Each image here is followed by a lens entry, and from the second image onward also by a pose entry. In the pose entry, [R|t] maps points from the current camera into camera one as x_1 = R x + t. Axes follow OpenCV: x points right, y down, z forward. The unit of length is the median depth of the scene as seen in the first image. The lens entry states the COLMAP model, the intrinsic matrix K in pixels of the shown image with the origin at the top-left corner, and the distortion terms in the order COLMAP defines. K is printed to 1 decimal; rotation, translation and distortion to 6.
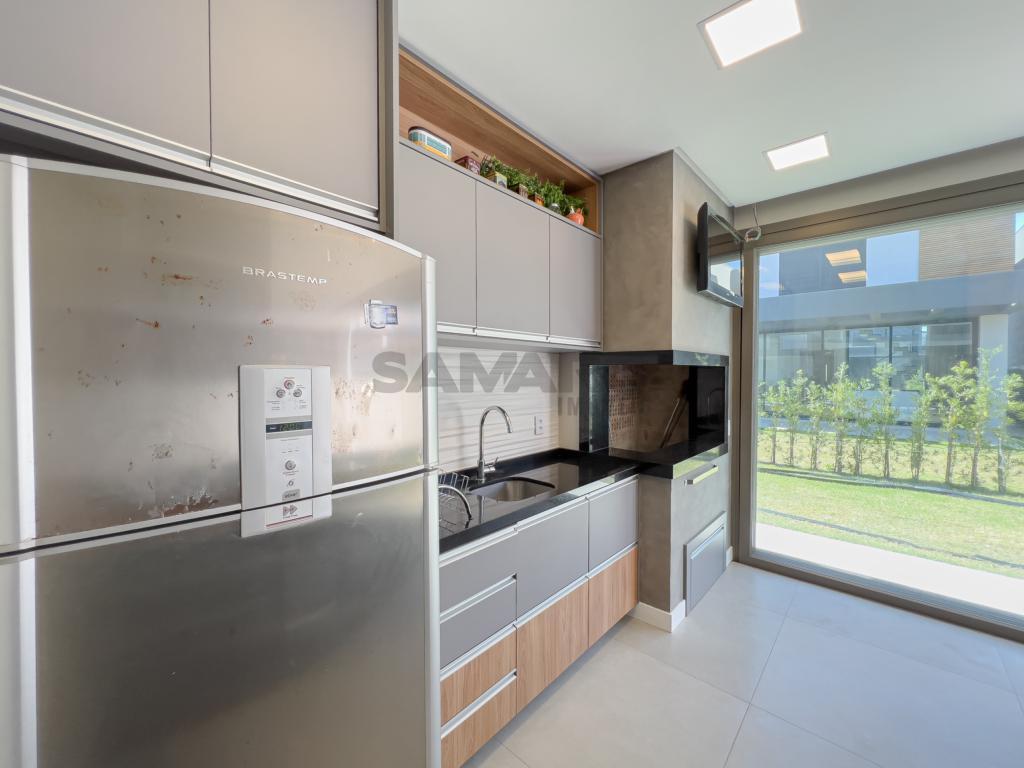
lens RADIAL K [[411.7, 0, 506.5], [0, 411.7, 379.0], [0, 0, 1]] dist [-0.005414, 0.001399]
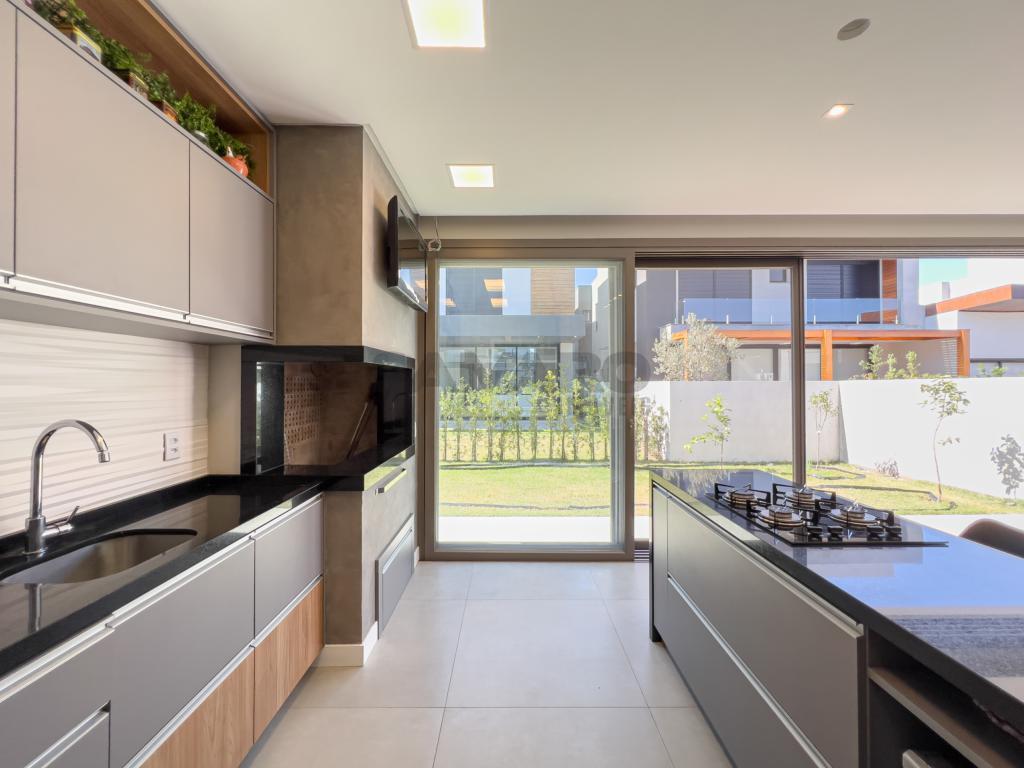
lens RADIAL K [[411.7, 0, 512.1], [0, 411.7, 379.4], [0, 0, 1]] dist [-0.005414, 0.001399]
pose [[0.731147, 0.005162, 0.682200, 0.027987], [0.011677, 0.999730, -0.020080, 0.021943], [-0.682120, 0.022648, 0.730889, 0.115038]]
